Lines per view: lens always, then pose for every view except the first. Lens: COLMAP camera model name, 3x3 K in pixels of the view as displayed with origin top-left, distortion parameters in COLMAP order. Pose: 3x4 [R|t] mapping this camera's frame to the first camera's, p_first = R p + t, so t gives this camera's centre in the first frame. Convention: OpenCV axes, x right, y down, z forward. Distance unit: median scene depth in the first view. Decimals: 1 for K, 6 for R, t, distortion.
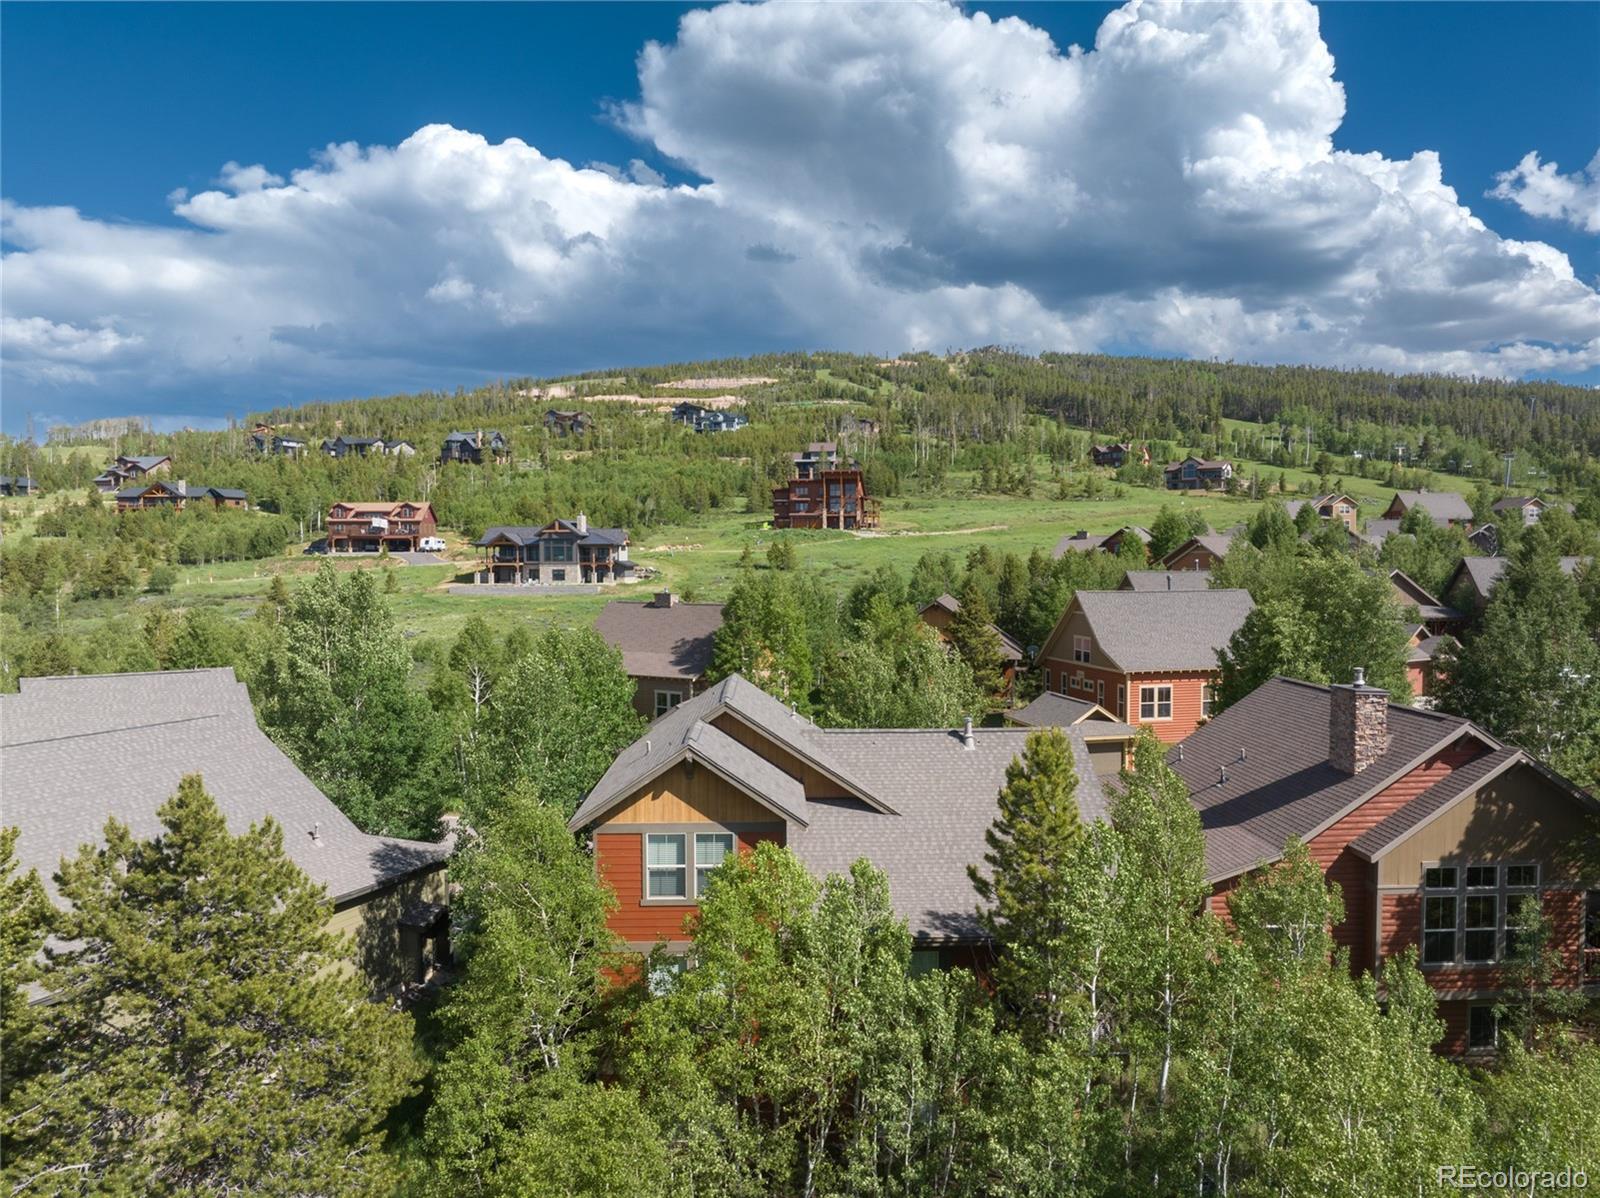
lens RADIAL K [[1108.8, 0, 821.0], [0, 1108.8, 664.4], [0, 0, 1]] dist [-0.056008, 0.015041]
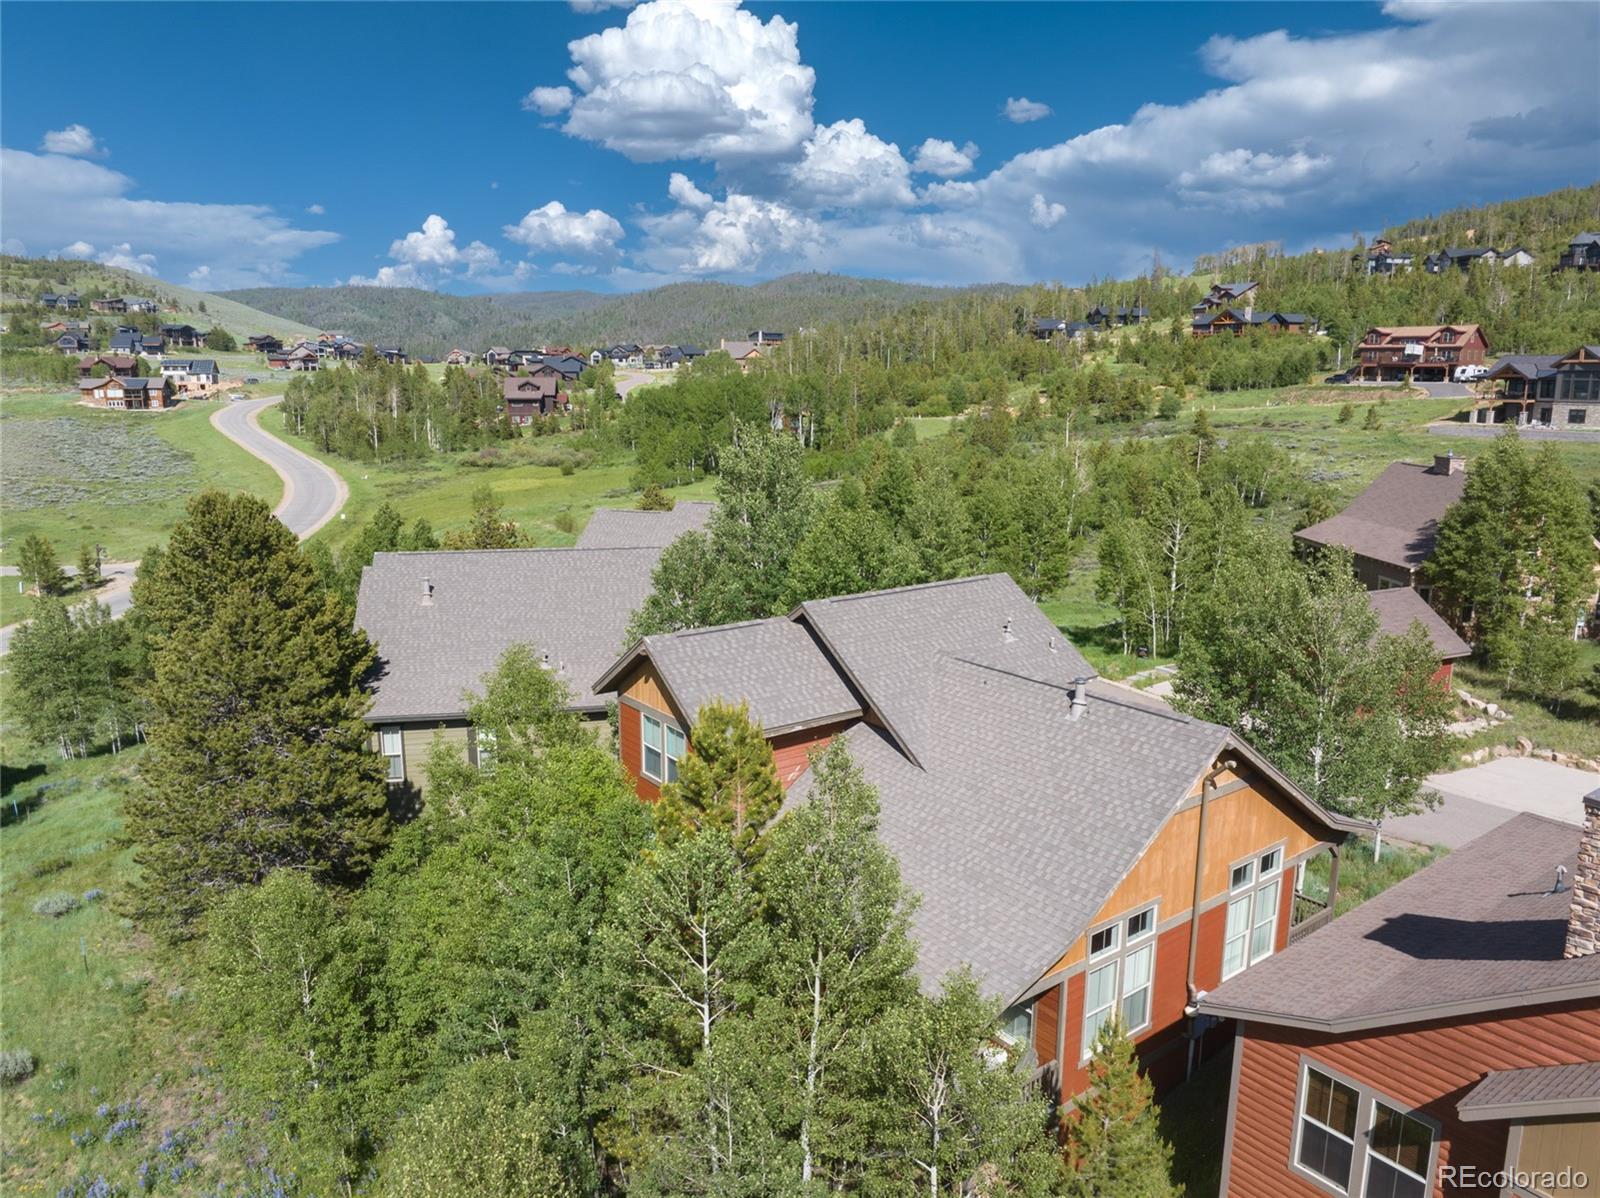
lens RADIAL K [[1108.8, 0, 854.6], [0, 1108.8, 692.6], [0, 0, 1]] dist [-0.056008, 0.015041]
pose [[0.557544, 0.228948, -0.797952, 0.123474], [-0.077816, 0.971399, 0.224342, -0.018276], [0.826492, -0.062987, 0.559413, 0.092088]]
